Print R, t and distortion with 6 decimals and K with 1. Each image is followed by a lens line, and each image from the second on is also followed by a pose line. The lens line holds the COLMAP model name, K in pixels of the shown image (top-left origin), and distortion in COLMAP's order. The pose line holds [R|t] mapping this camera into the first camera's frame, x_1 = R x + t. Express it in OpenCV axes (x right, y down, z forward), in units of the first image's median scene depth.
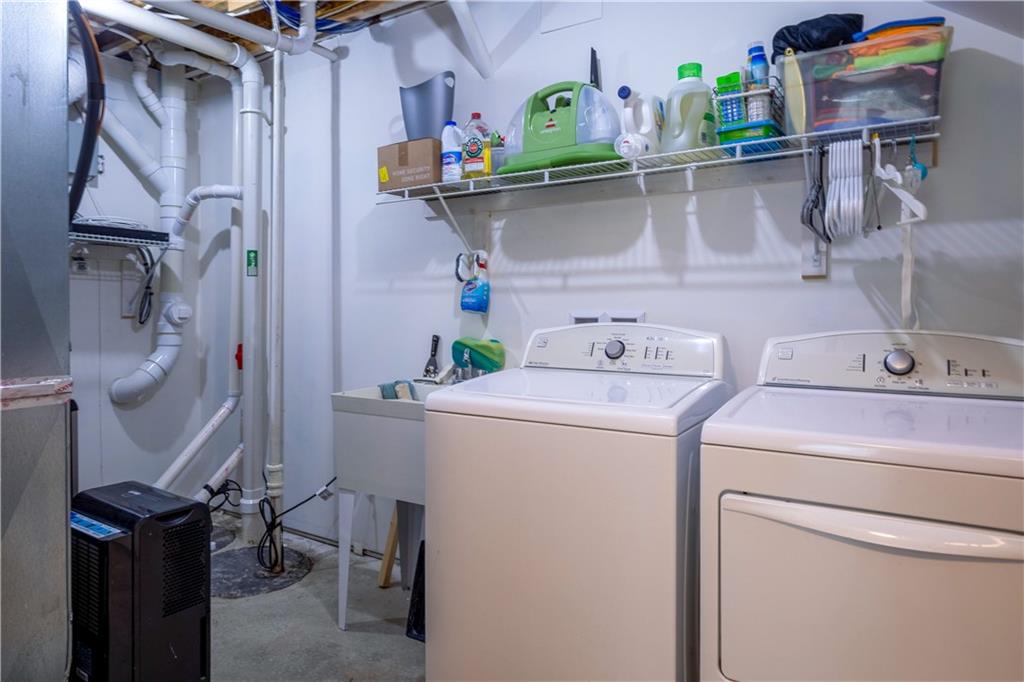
lens RADIAL K [[630.9, 0, 511.9], [0, 630.9, 334.6], [0, 0, 1]] dist [0.000741, 0.001860]
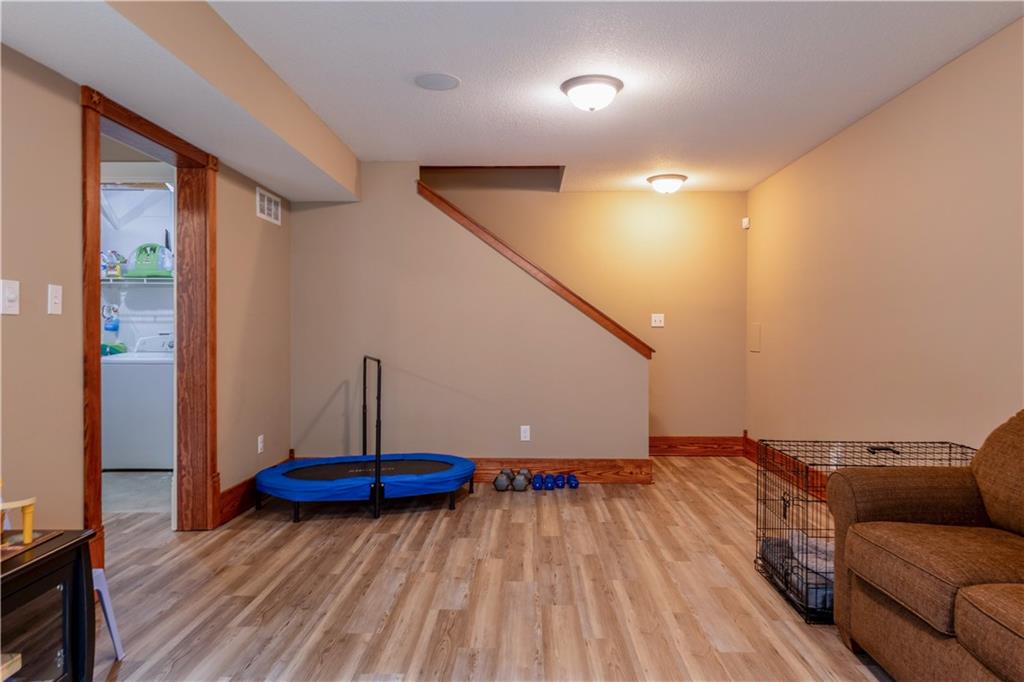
lens RADIAL K [[645.6, 0, 514.4], [0, 645.6, 331.9], [0, 0, 1]] dist [0.004519, -0.002193]
pose [[0.858018, -0.002050, 0.513616, -0.009709], [0.016908, 0.999563, -0.024256, 0.053315], [-0.513342, 0.029496, 0.857677, -1.929916]]
